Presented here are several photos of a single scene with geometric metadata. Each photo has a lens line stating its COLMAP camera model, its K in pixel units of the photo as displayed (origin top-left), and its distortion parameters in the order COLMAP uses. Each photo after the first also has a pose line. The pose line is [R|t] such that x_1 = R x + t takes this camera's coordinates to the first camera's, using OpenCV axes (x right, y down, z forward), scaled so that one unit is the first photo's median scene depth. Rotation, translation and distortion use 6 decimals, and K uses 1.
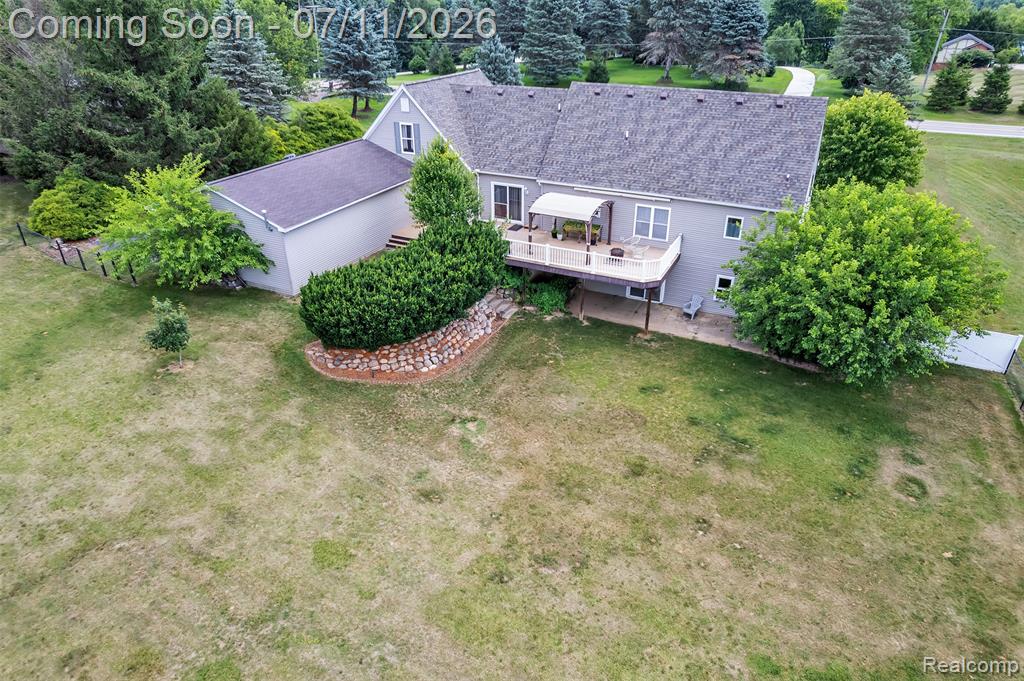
lens RADIAL K [[656.4, 0, 513.2], [0, 656.4, 340.6], [0, 0, 1]] dist [-0.075251, 0.068363]
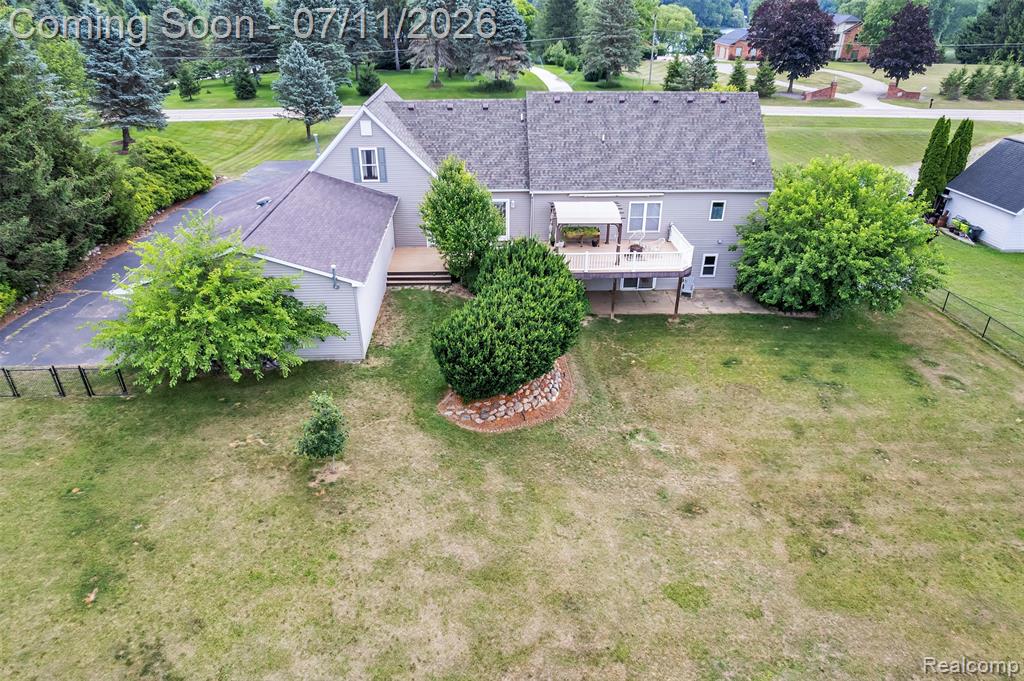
lens RADIAL K [[656.4, 0, 515.0], [0, 656.4, 340.7], [0, 0, 1]] dist [-0.075251, 0.068363]
pose [[0.874185, -0.222617, 0.431559, -0.533883], [0.223984, 0.973390, 0.048405, -0.090144], [-0.430851, 0.054347, 0.900785, 0.144904]]
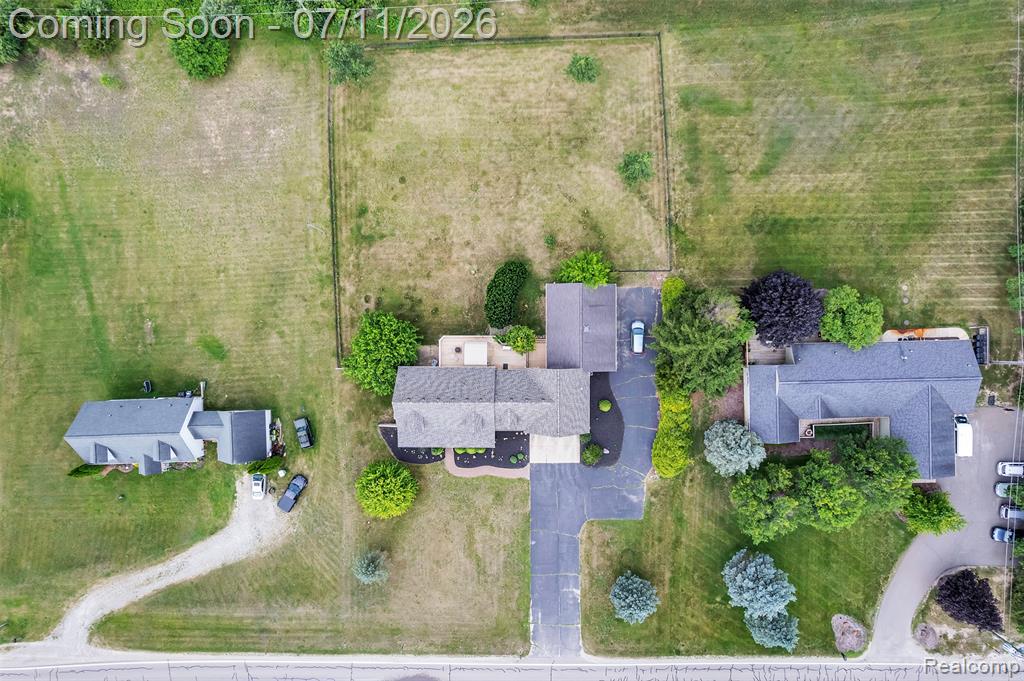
lens RADIAL K [[656.4, 0, 512.6], [0, 656.4, 343.0], [0, 0, 1]] dist [-0.075251, 0.068363]
pose [[-0.896649, 0.442558, 0.012719, -0.113134], [-0.195871, -0.422282, 0.885050, -2.875299], [0.397057, 0.791088, 0.465323, -0.282365]]
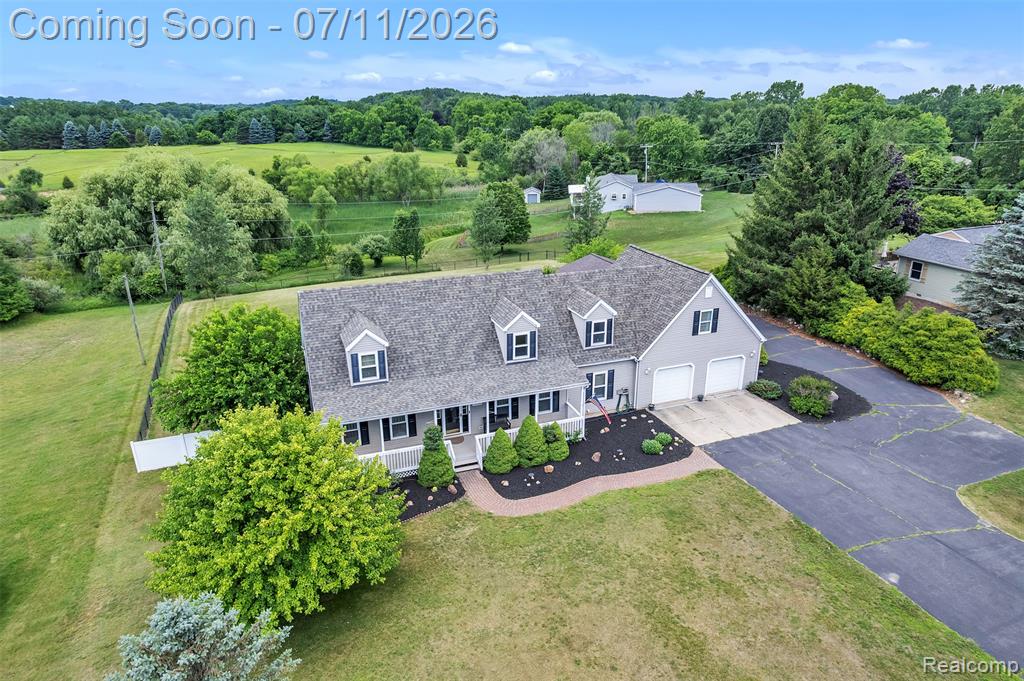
lens RADIAL K [[656.4, 0, 511.9], [0, 656.4, 338.8], [0, 0, 1]] dist [-0.075251, 0.068363]
pose [[-0.681273, 0.251401, -0.687506, 1.026022], [-0.339957, 0.723103, 0.601292, -1.104449], [0.648303, 0.643366, -0.407165, 1.750377]]
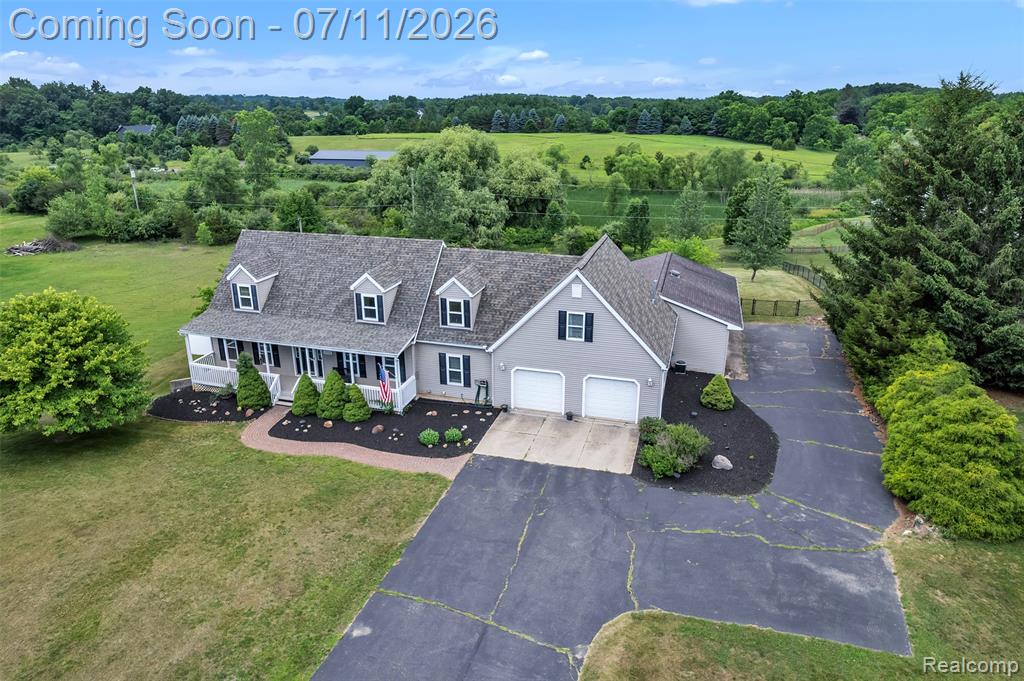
lens RADIAL K [[656.4, 0, 513.4], [0, 656.4, 340.1], [0, 0, 1]] dist [-0.075251, 0.068363]
pose [[-0.984382, 0.065175, -0.163534, 0.190598], [-0.077884, 0.671852, 0.736580, -1.252317], [0.157877, 0.737813, -0.656283, 2.145515]]
